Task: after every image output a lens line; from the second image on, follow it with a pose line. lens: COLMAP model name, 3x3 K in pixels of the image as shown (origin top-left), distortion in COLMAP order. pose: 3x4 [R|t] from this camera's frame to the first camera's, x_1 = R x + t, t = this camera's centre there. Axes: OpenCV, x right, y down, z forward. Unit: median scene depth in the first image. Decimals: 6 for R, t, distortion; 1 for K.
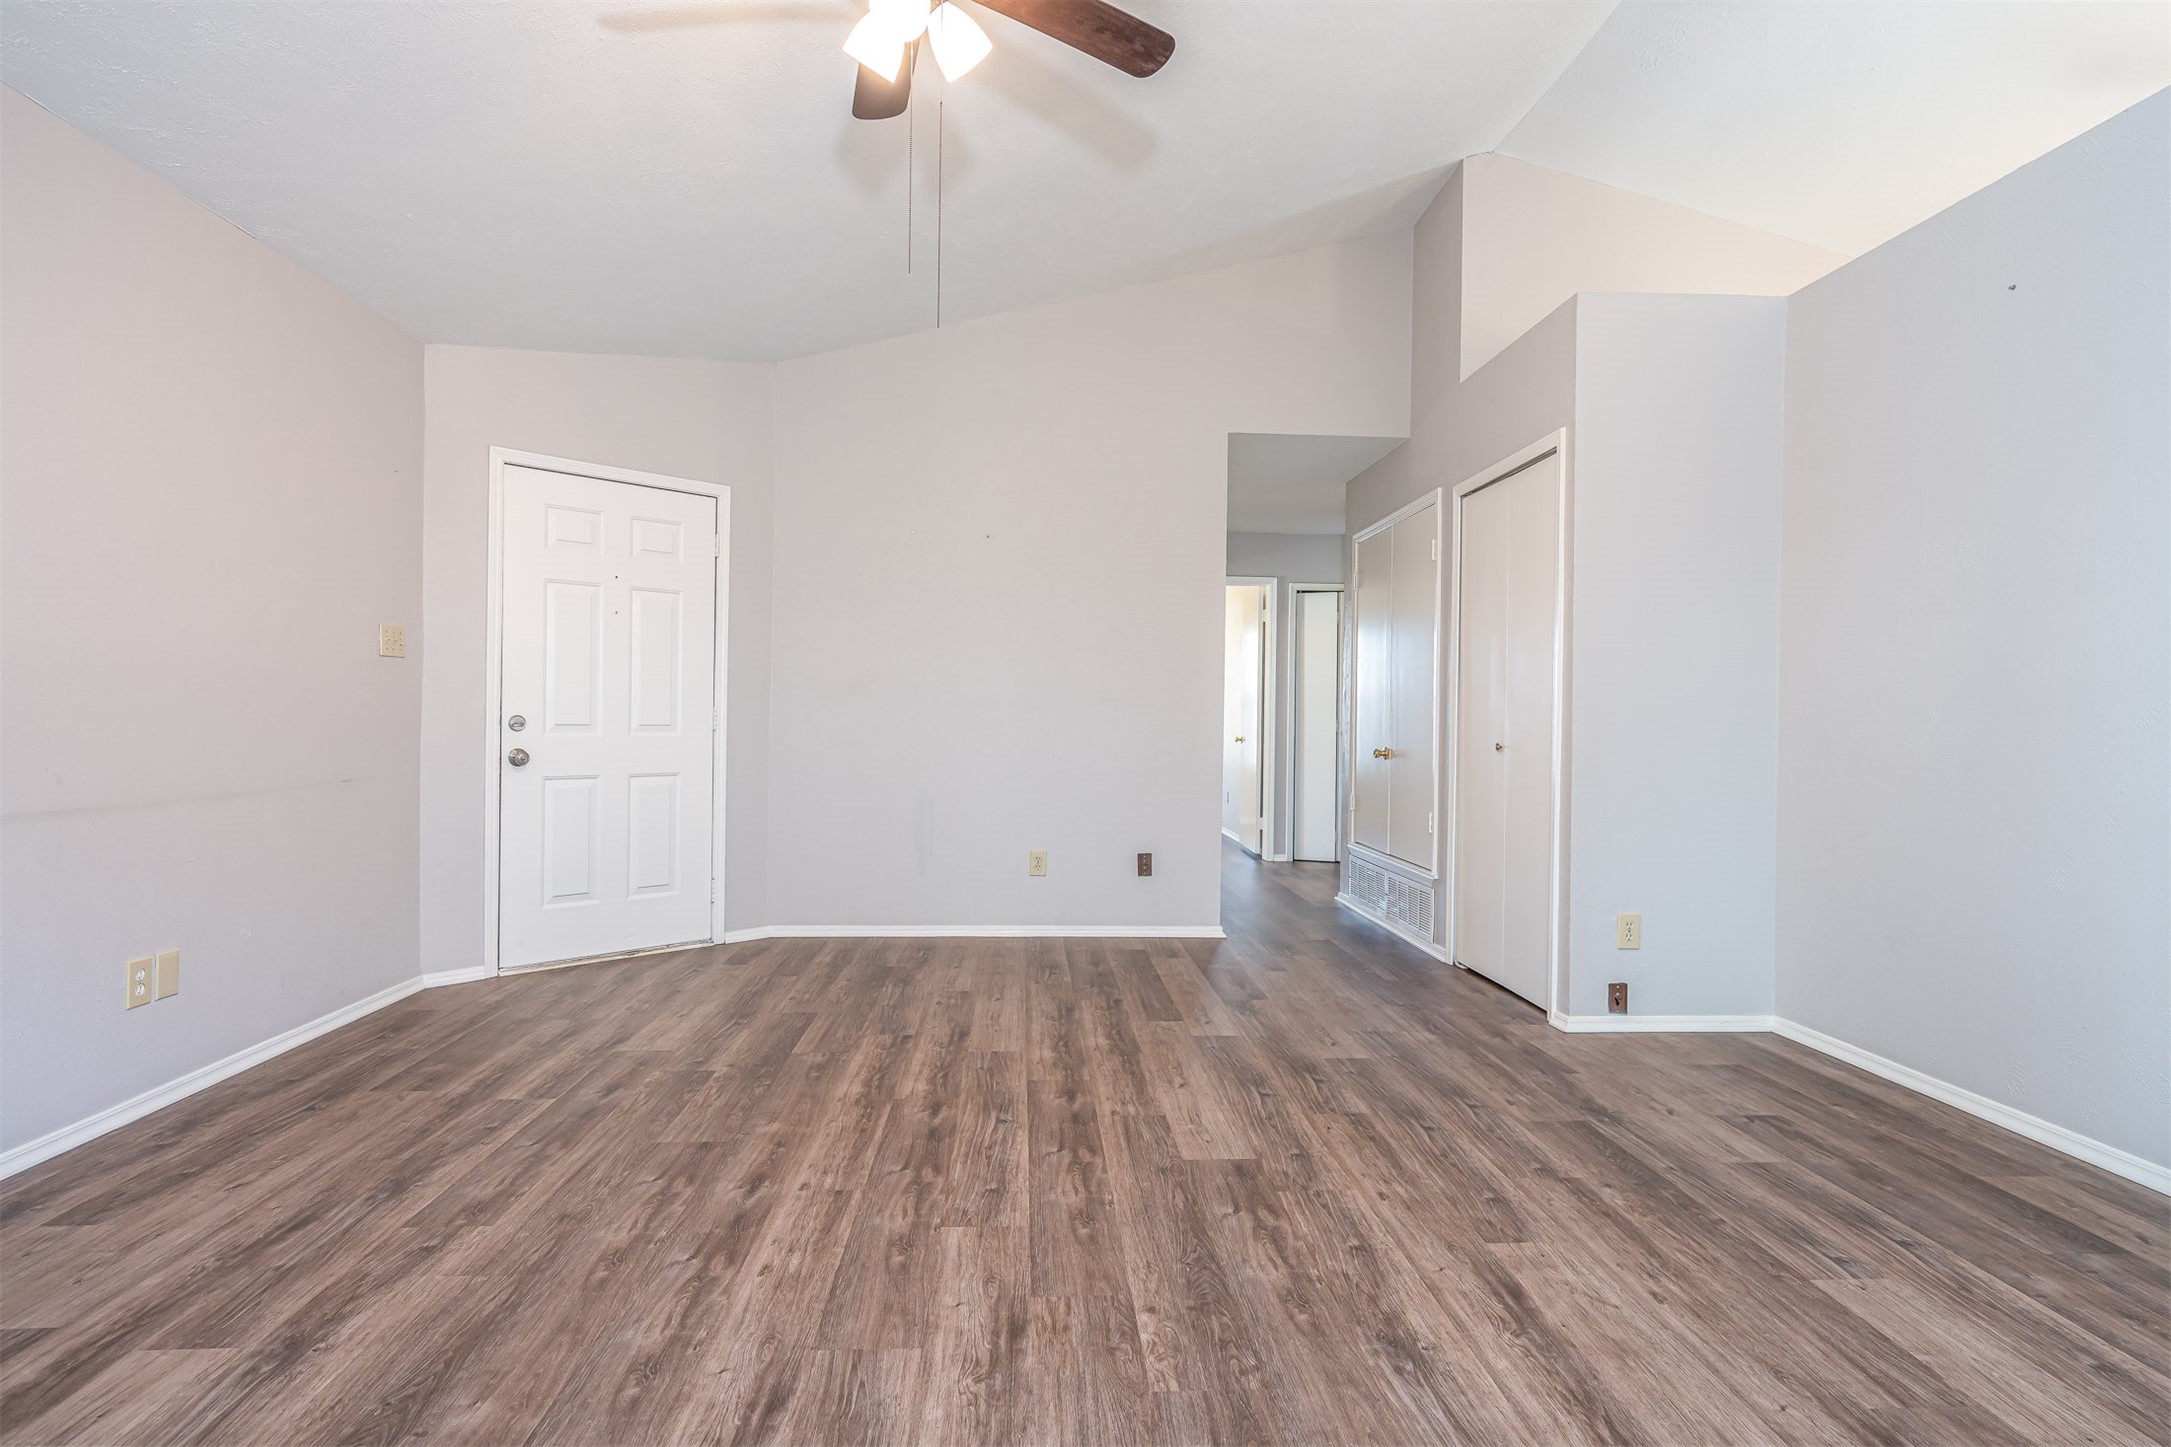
lens RADIAL K [[1120.0, 0, 1079.7], [0, 1120.0, 735.1], [0, 0, 1]] dist [-0.001525, 0.002182]
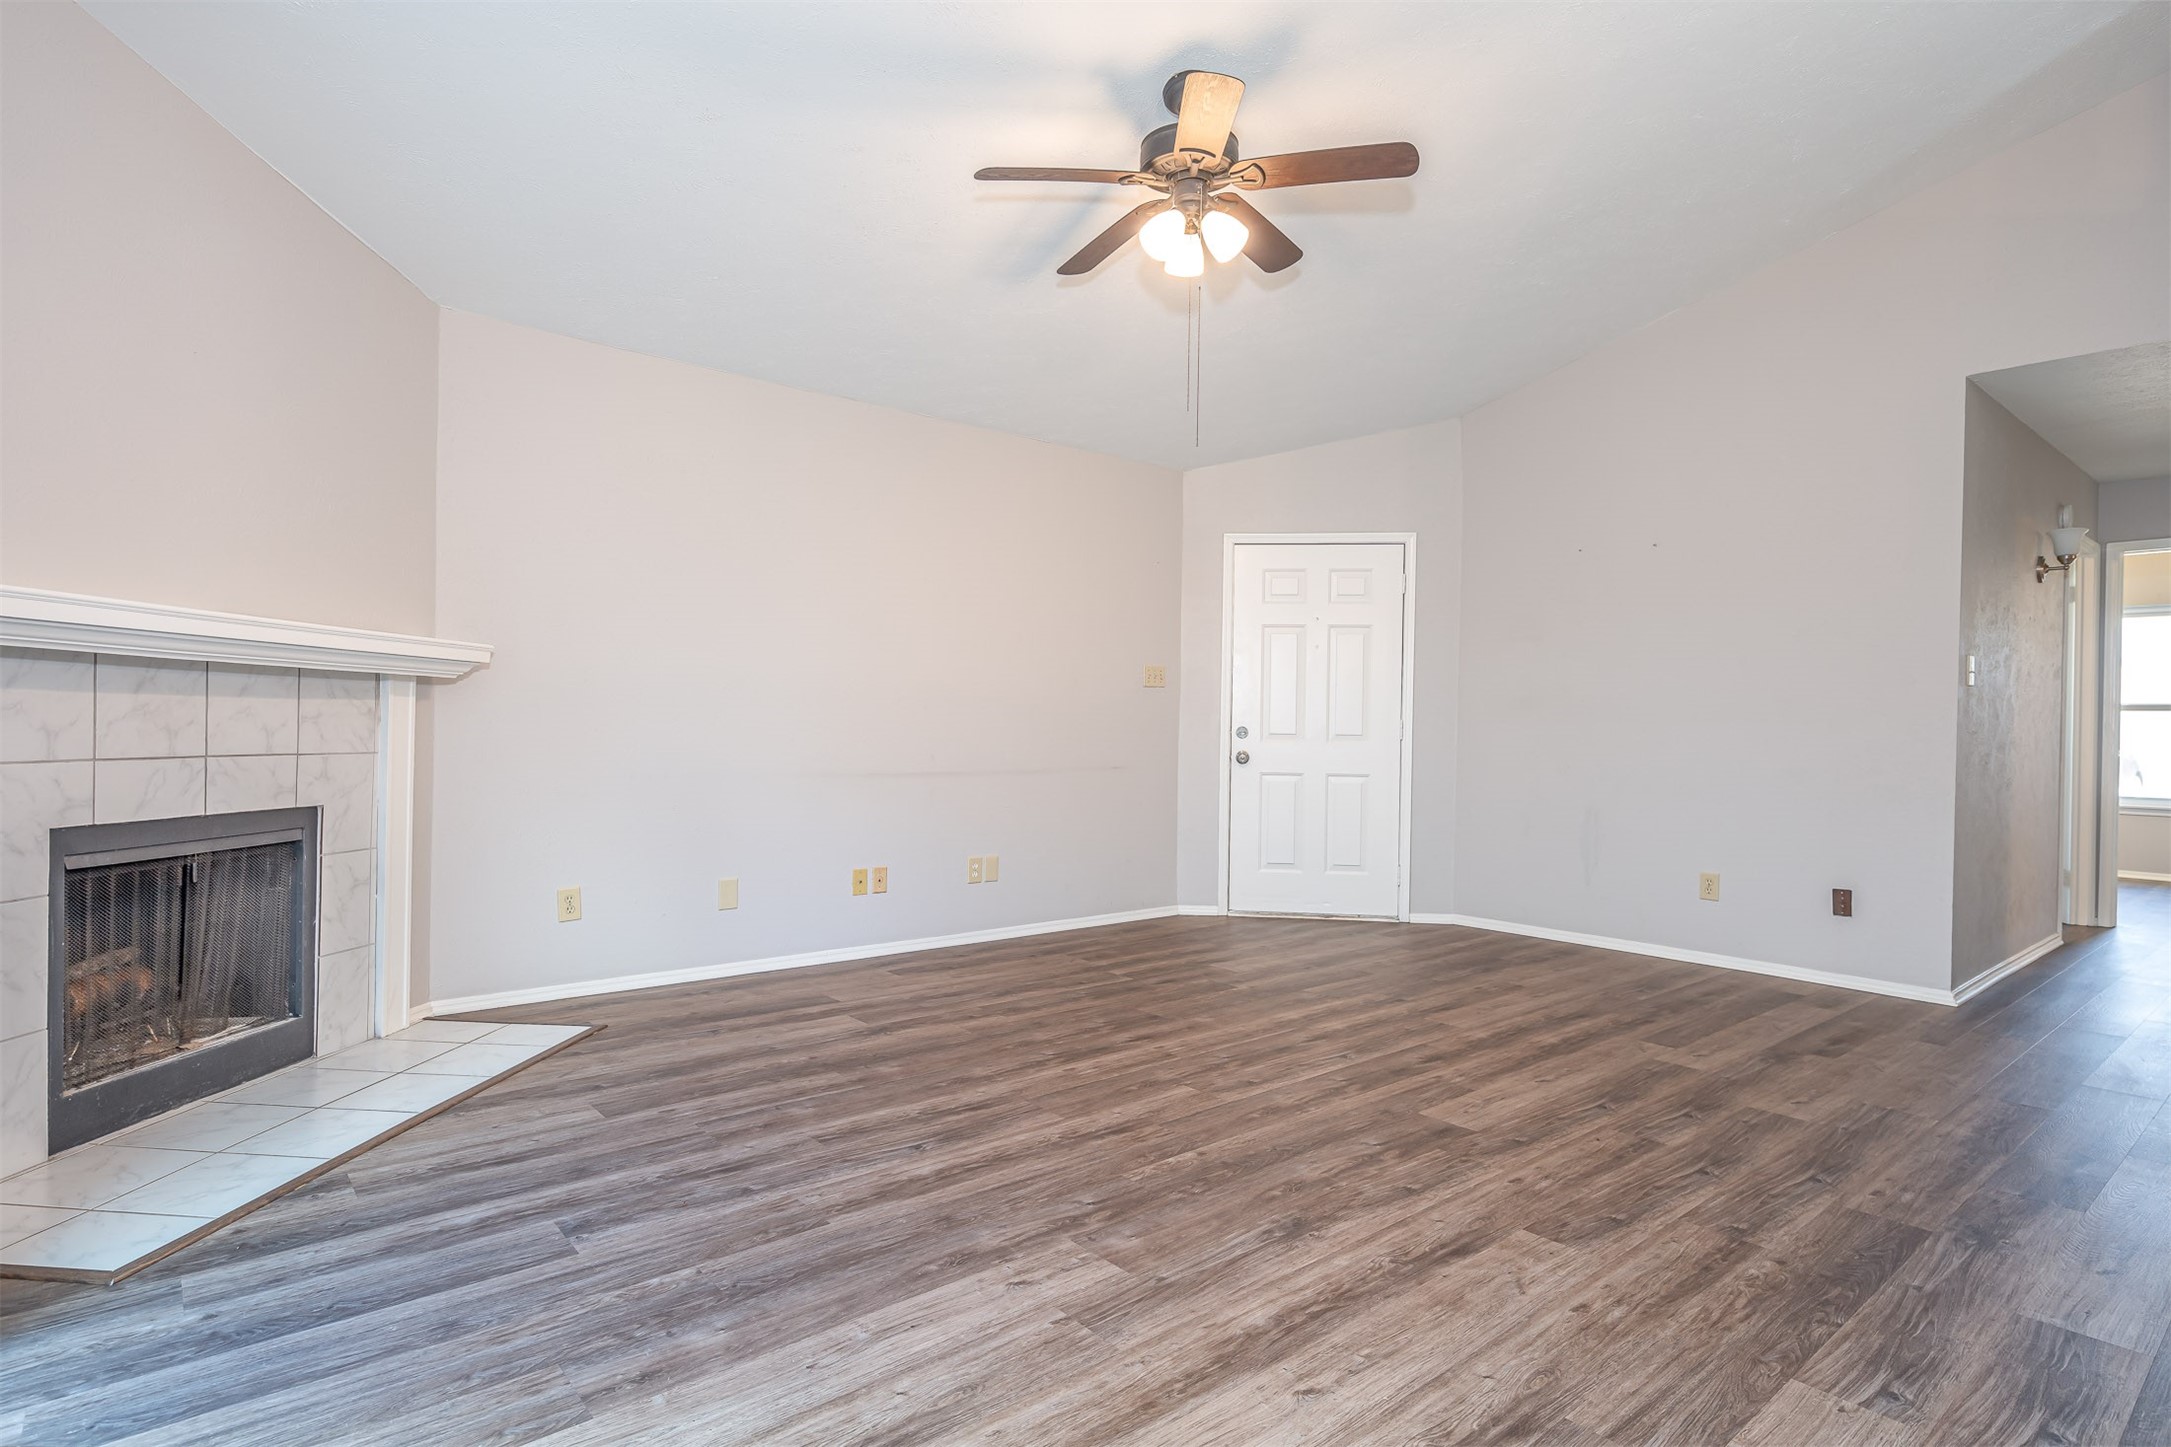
lens RADIAL K [[1120.0, 0, 1081.4], [0, 1120.0, 726.7], [0, 0, 1]] dist [-0.001525, 0.002182]
pose [[0.602422, 0.000797, -0.798178, 0.748954], [-0.020149, 0.999696, -0.014209, 0.009819], [0.797924, 0.024643, 0.602255, 0.031959]]
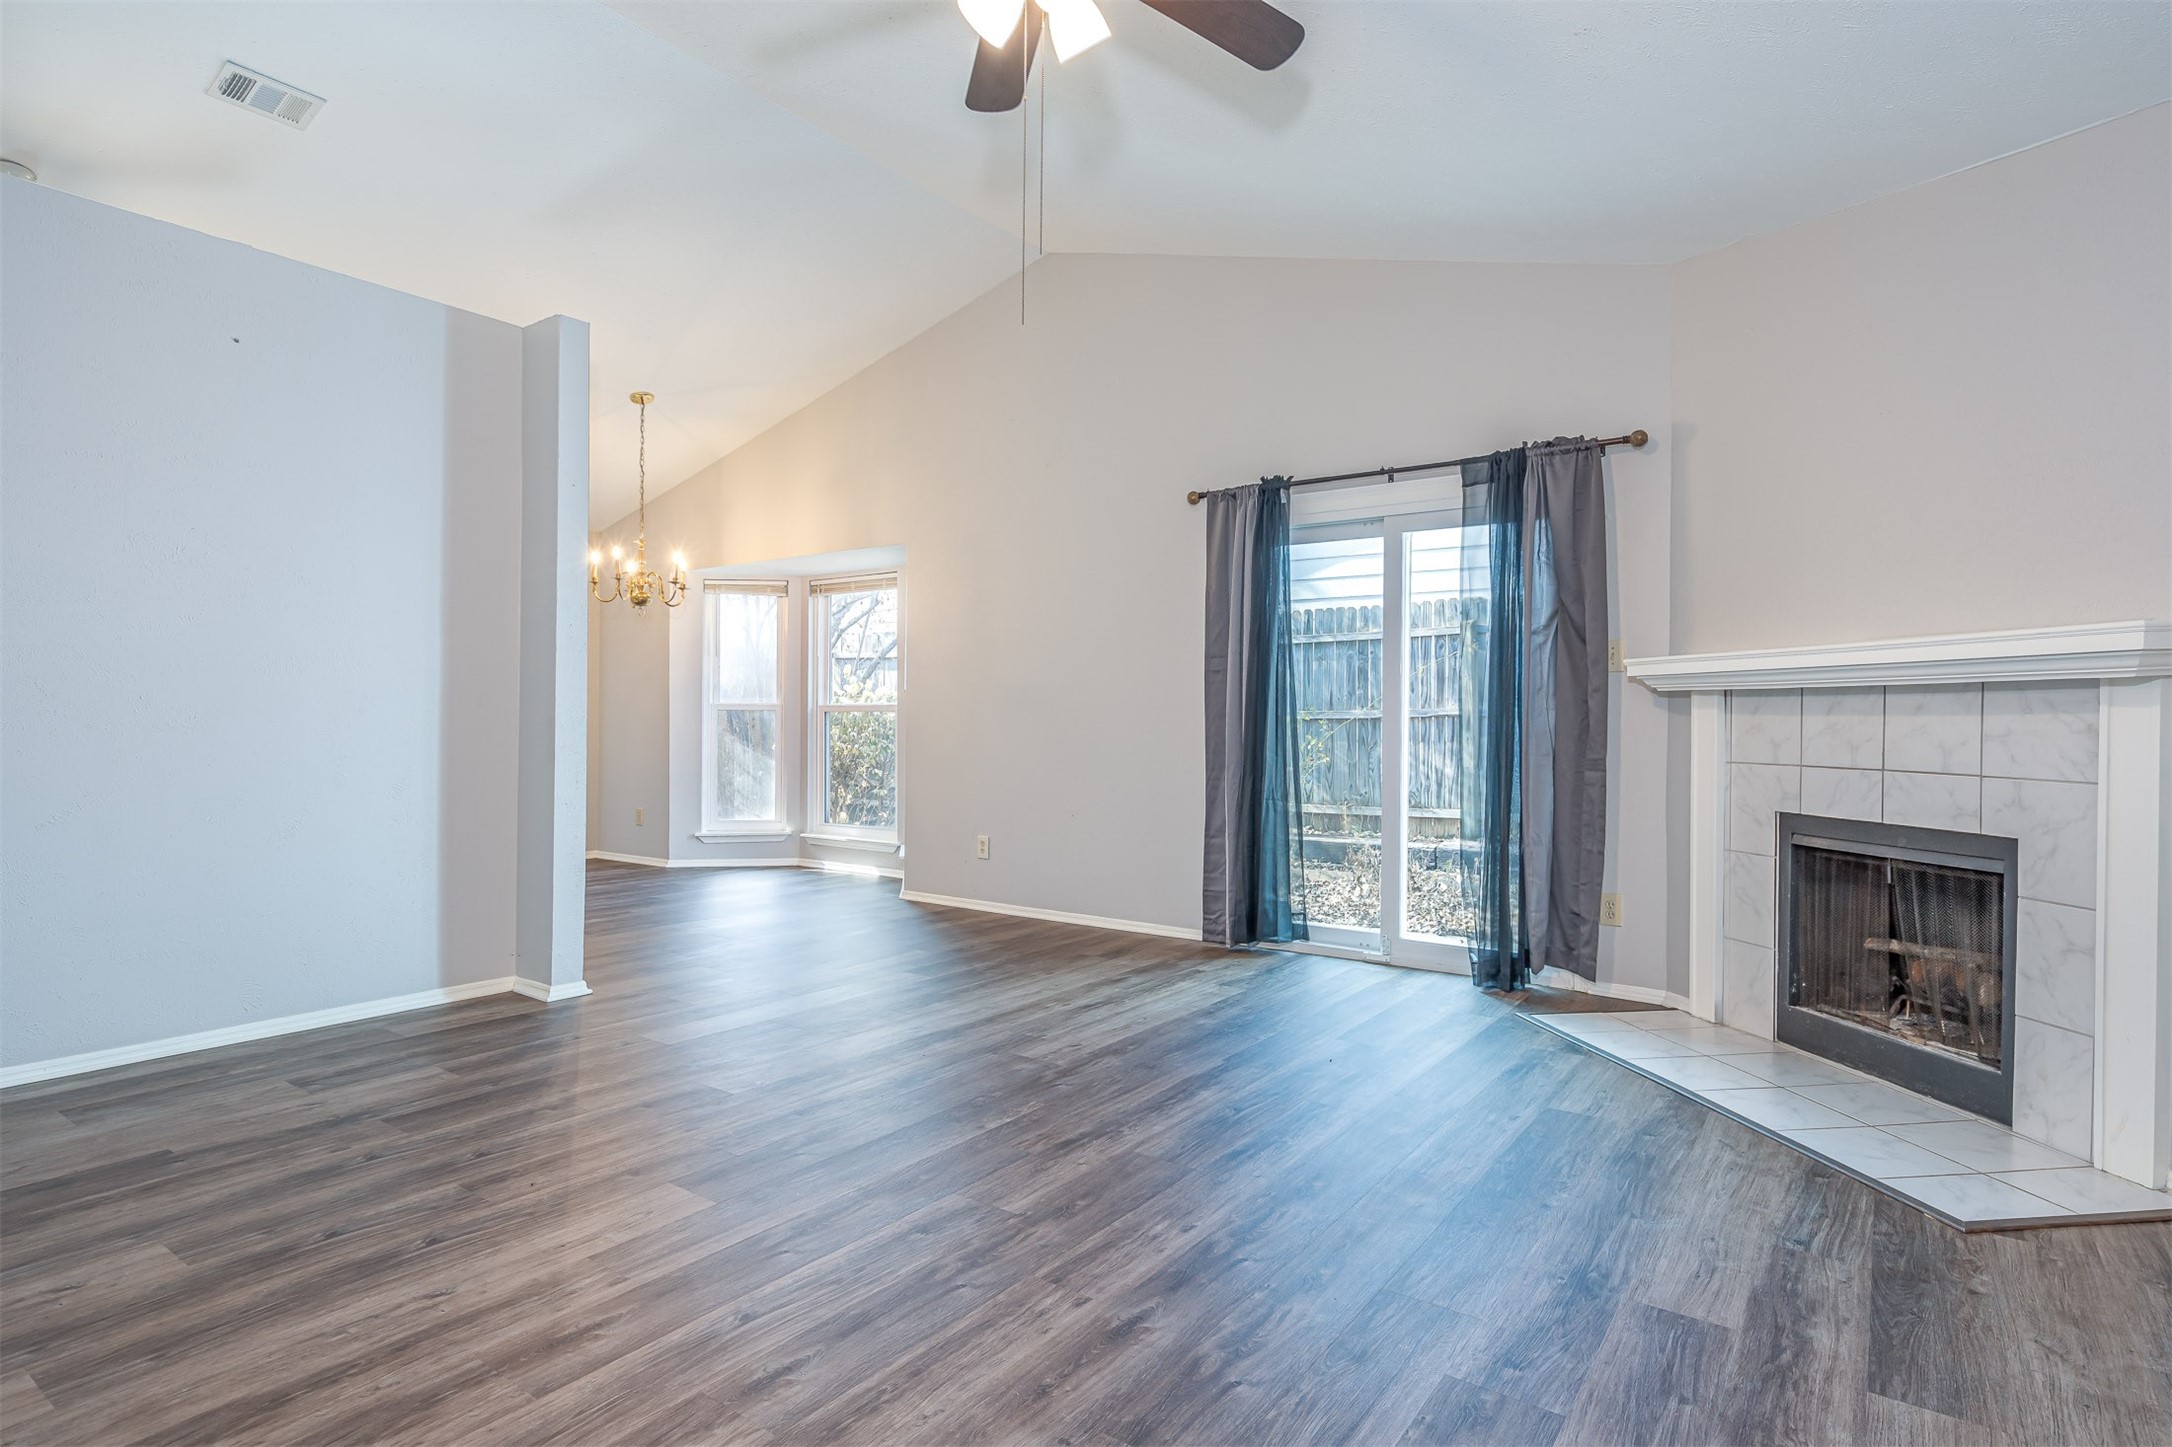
lens RADIAL K [[1120.5, 0, 1089.8], [0, 1120.5, 729.5], [0, 0, 1]] dist [-0.001525, 0.002182]
pose [[-0.782221, -0.022105, 0.622608, -0.654439], [-0.008246, 0.999650, 0.025131, -0.025257], [-0.622946, 0.014524, -0.782130, 1.426451]]
